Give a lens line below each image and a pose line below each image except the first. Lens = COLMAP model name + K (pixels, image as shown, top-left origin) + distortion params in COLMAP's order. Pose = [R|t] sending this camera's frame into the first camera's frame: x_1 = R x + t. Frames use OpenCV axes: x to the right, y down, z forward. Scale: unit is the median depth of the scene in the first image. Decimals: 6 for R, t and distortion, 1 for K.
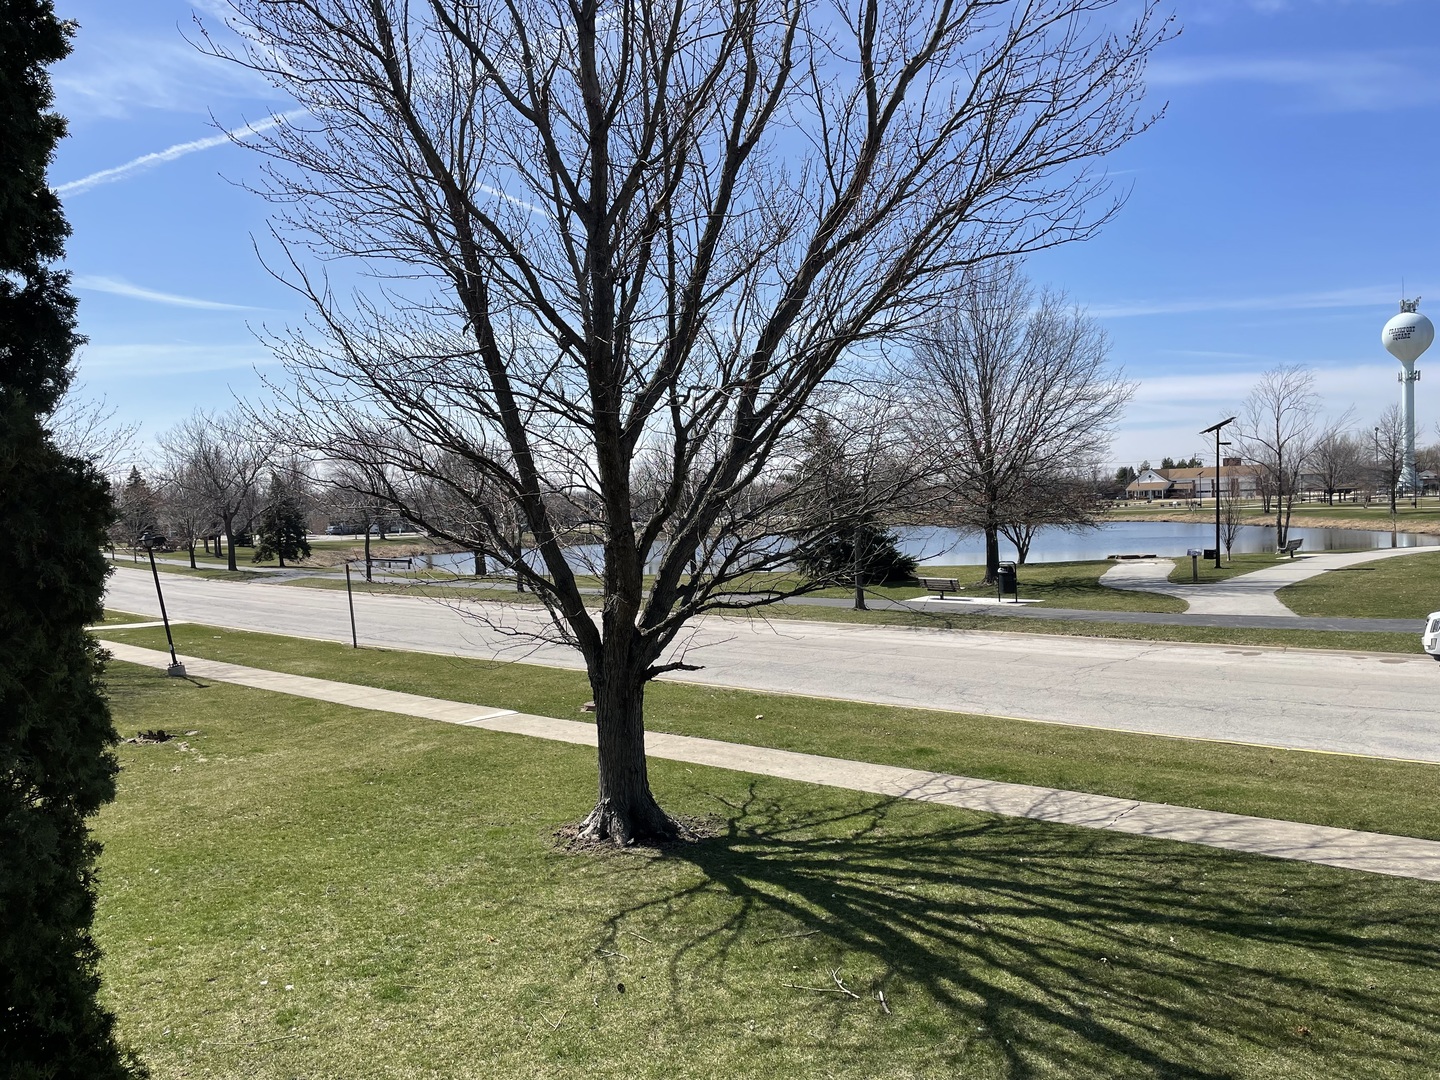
lens RADIAL K [[1089.2, 0, 718.6], [0, 1089.2, 547.2], [0, 0, 1]] dist [0.081277, -0.107999]
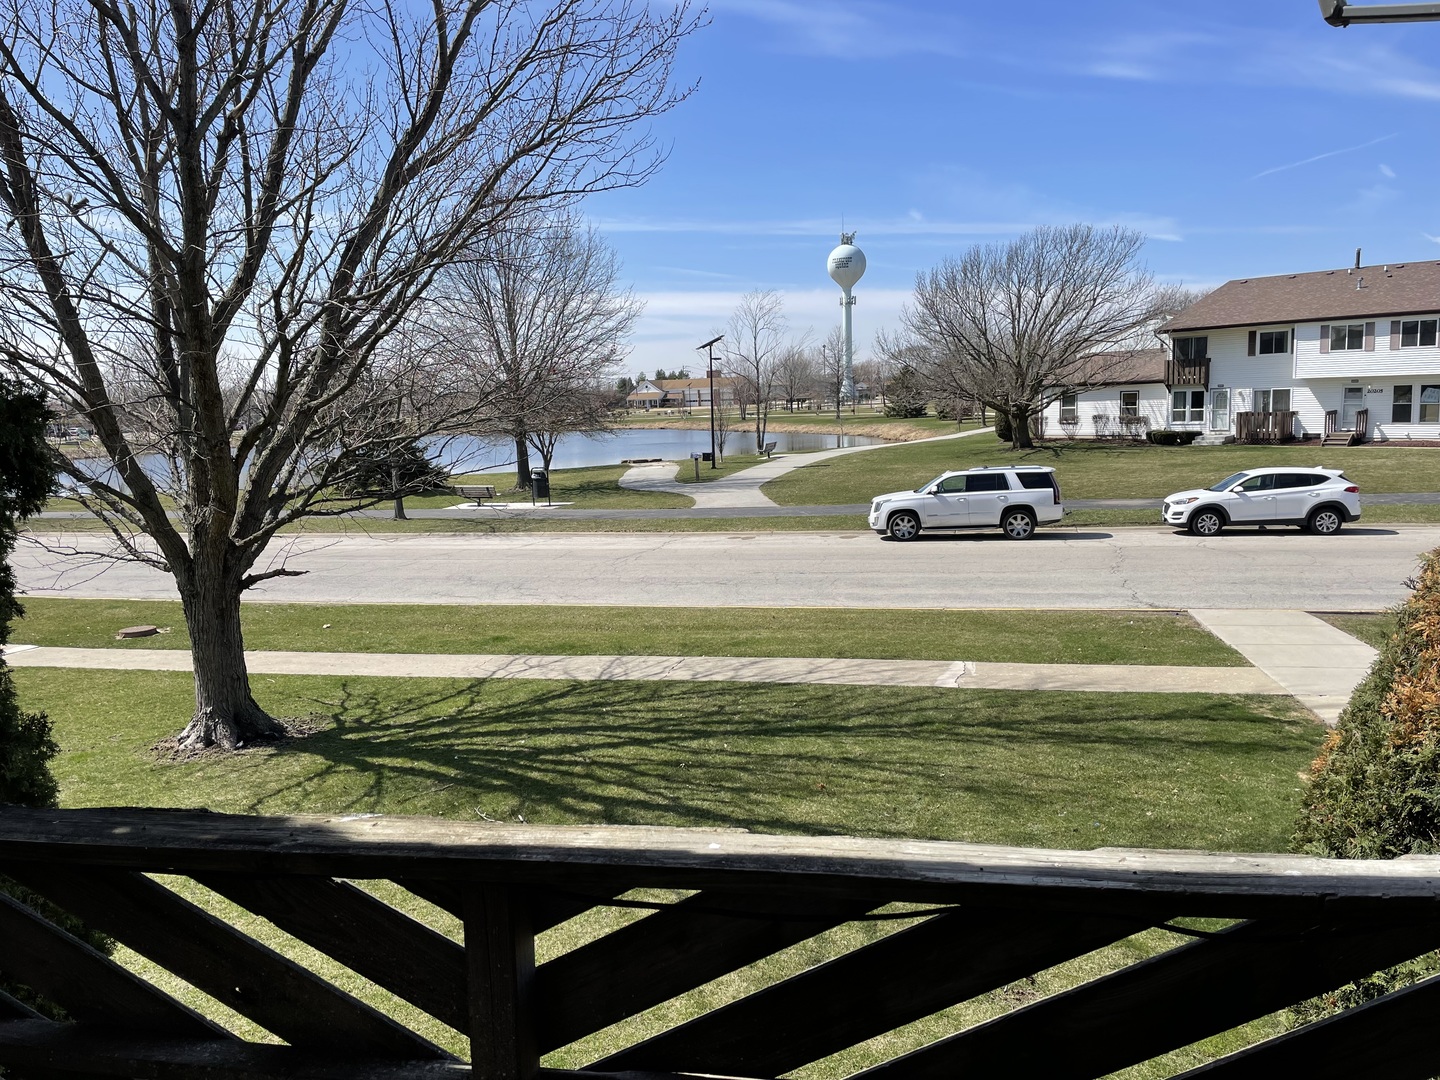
lens RADIAL K [[1089.2, 0, 724.3], [0, 1089.2, 553.7], [0, 0, 1]] dist [0.081277, -0.107999]
pose [[0.901947, -0.063541, 0.427147, -0.096079], [0.025792, 0.995276, 0.093594, 0.004503], [-0.431076, -0.073400, 0.899325, -0.109737]]
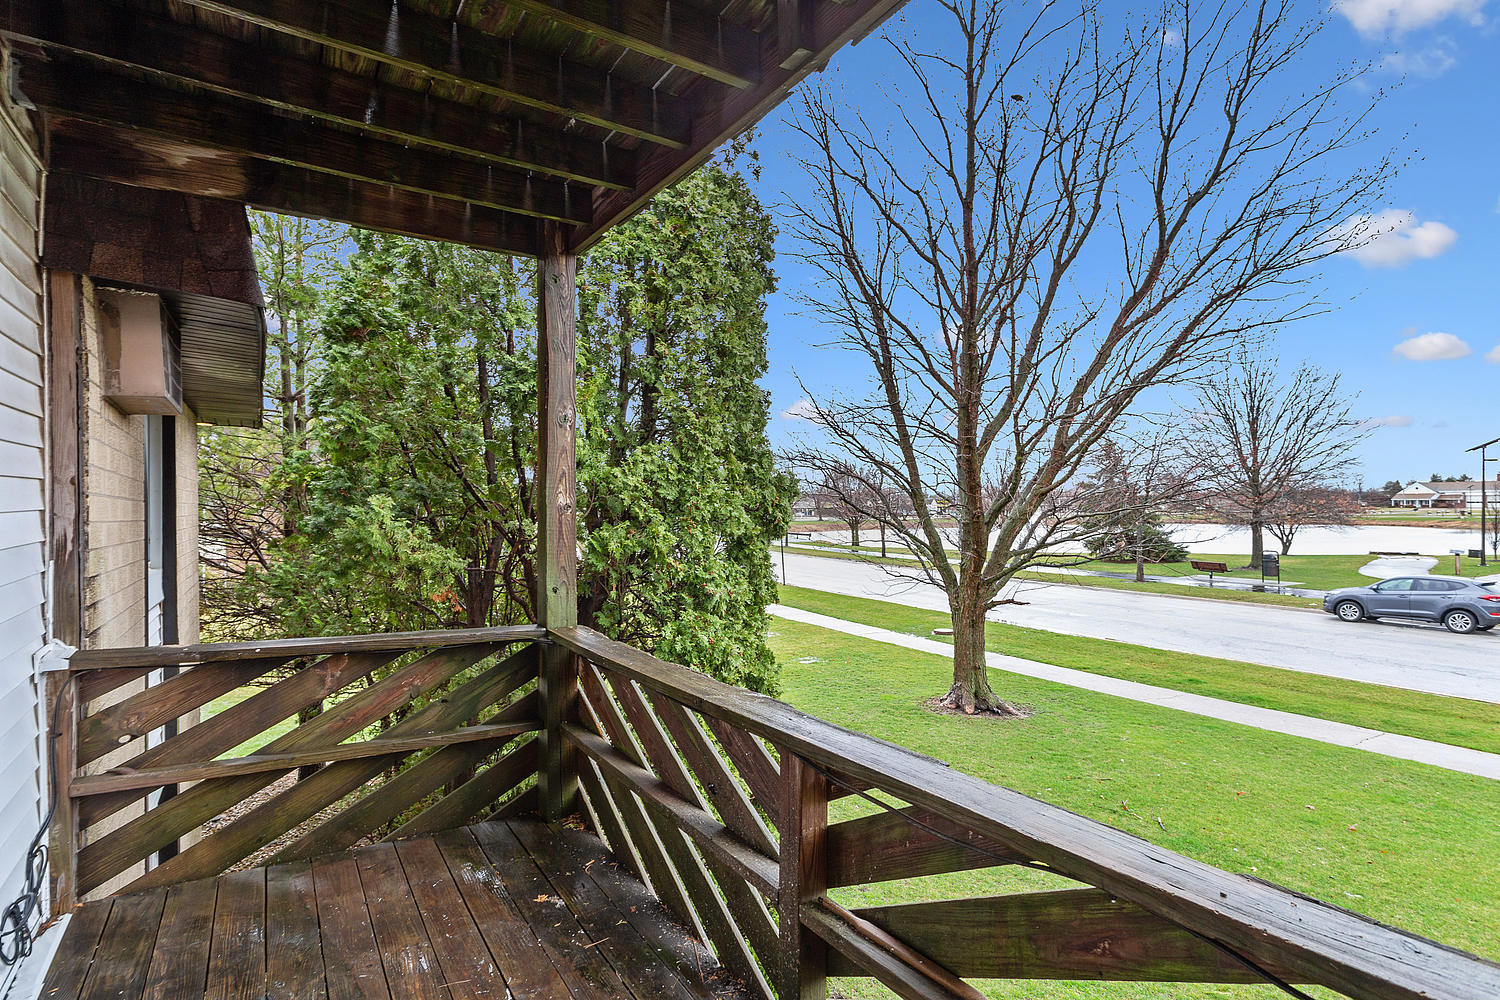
lens RADIAL K [[743.3, 0, 729.7], [0, 743.3, 508.3], [0, 0, 1]] dist [-0.003254, 0.001577]
pose [[0.930450, 0.023827, -0.365643, -0.024814], [-0.034794, 0.999120, -0.023432, 0.015484], [0.364763, 0.034525, 0.930460, -0.112818]]
